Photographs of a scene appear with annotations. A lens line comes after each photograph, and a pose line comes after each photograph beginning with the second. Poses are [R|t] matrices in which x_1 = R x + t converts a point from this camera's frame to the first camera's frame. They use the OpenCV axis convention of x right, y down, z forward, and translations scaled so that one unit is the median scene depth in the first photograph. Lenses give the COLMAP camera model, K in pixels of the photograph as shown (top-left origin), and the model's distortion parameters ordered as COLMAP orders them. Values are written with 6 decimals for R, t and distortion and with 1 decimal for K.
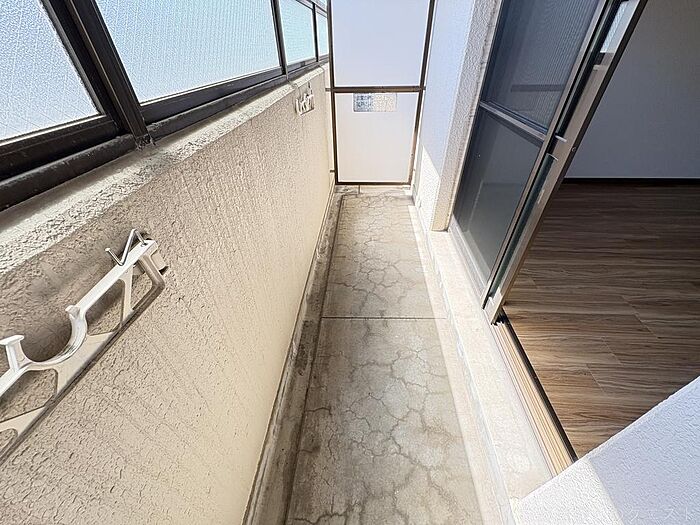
lens RADIAL K [[279.0, 0, 352.6], [0, 279.0, 262.7], [0, 0, 1]] dist [0.000054, 0.000396]
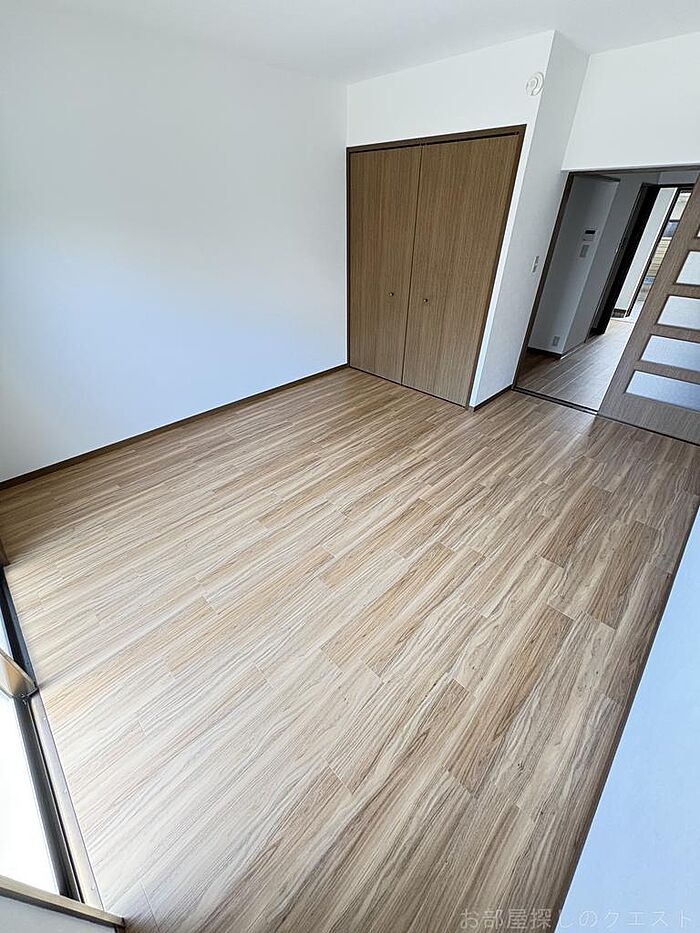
lens RADIAL K [[371.9, 0, 346.6], [0, 371.9, 468.0], [0, 0, 1]] dist [0.000054, 0.000396]
pose [[0.672210, -0.415349, 0.612878, 0.588159], [0.453112, 0.885471, 0.103109, -0.081826], [-0.585512, 0.208392, 0.783421, -0.278775]]
